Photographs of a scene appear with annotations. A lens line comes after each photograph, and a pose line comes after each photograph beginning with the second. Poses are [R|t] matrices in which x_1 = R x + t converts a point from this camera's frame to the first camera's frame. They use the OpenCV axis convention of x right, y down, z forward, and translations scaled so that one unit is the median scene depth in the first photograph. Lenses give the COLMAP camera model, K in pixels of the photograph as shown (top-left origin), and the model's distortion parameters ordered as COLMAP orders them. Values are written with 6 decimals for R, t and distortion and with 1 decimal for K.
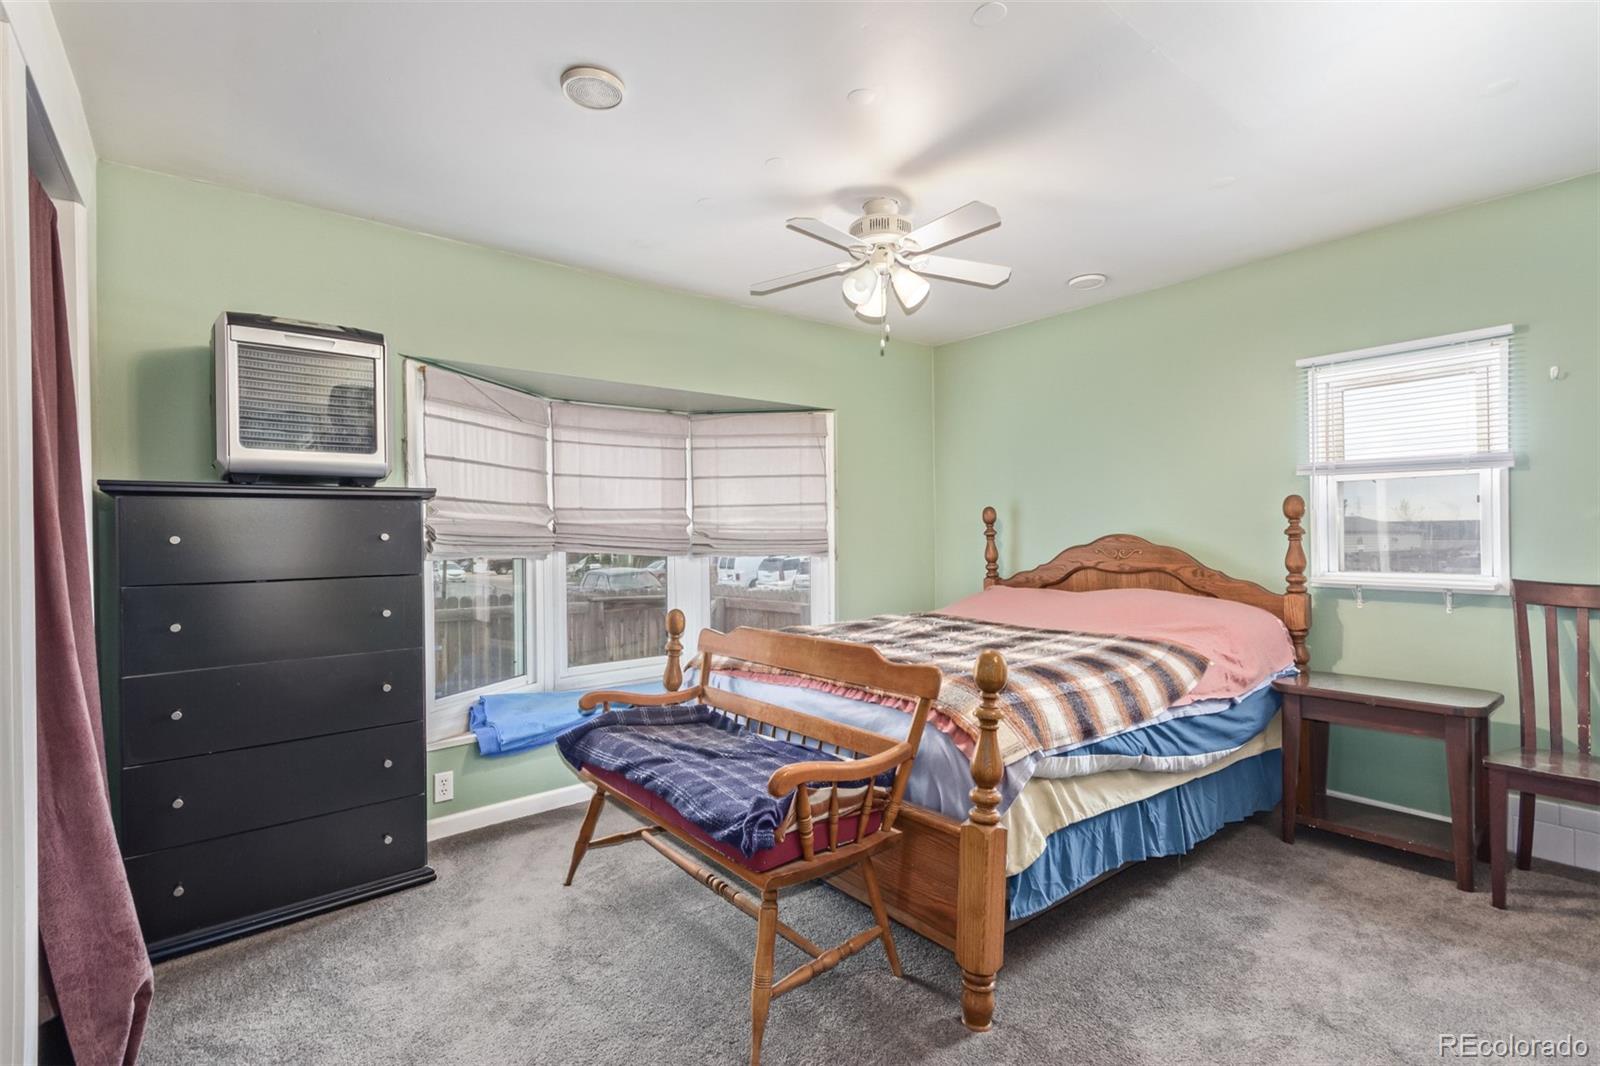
lens RADIAL K [[740.0, 0, 809.2], [0, 740.0, 527.8], [0, 0, 1]] dist [0.007631, 0.000532]
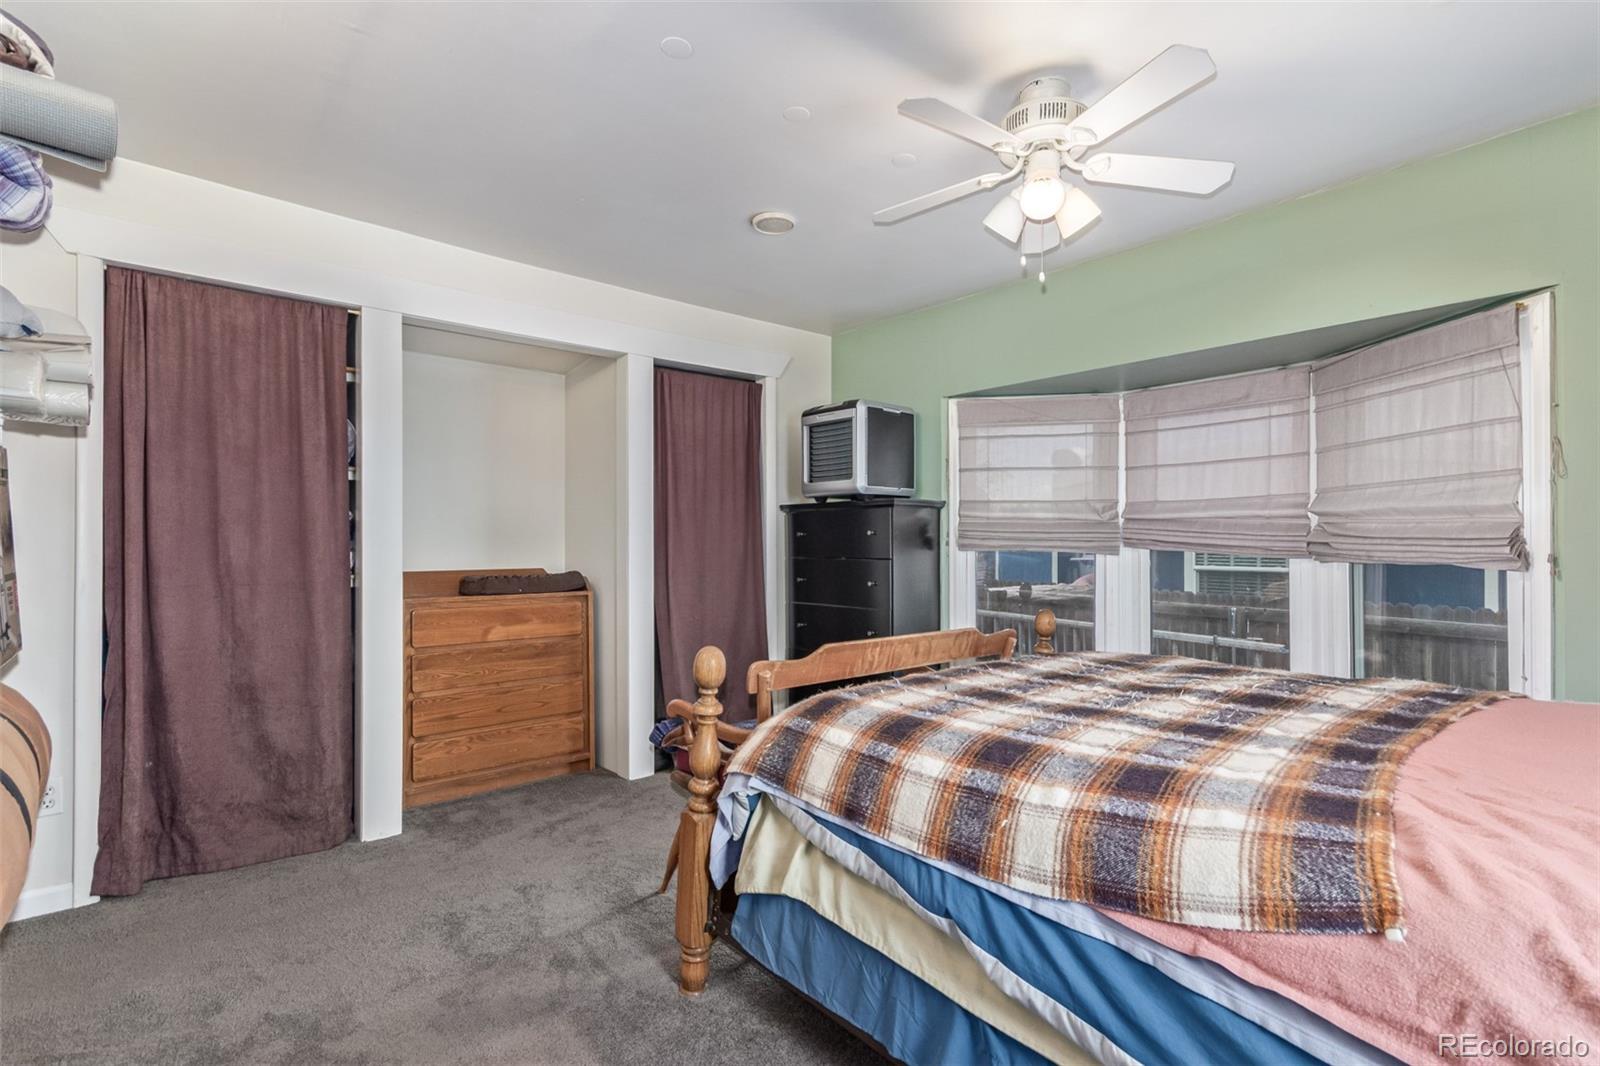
lens RADIAL K [[740.0, 0, 809.2], [0, 740.0, 527.8], [0, 0, 1]] dist [0.007631, 0.000532]
pose [[0.054014, -0.001832, -0.998539, 0.704059], [0.013364, 0.999910, -0.001111, 0.003085], [0.998451, -0.013284, 0.054033, 0.603844]]
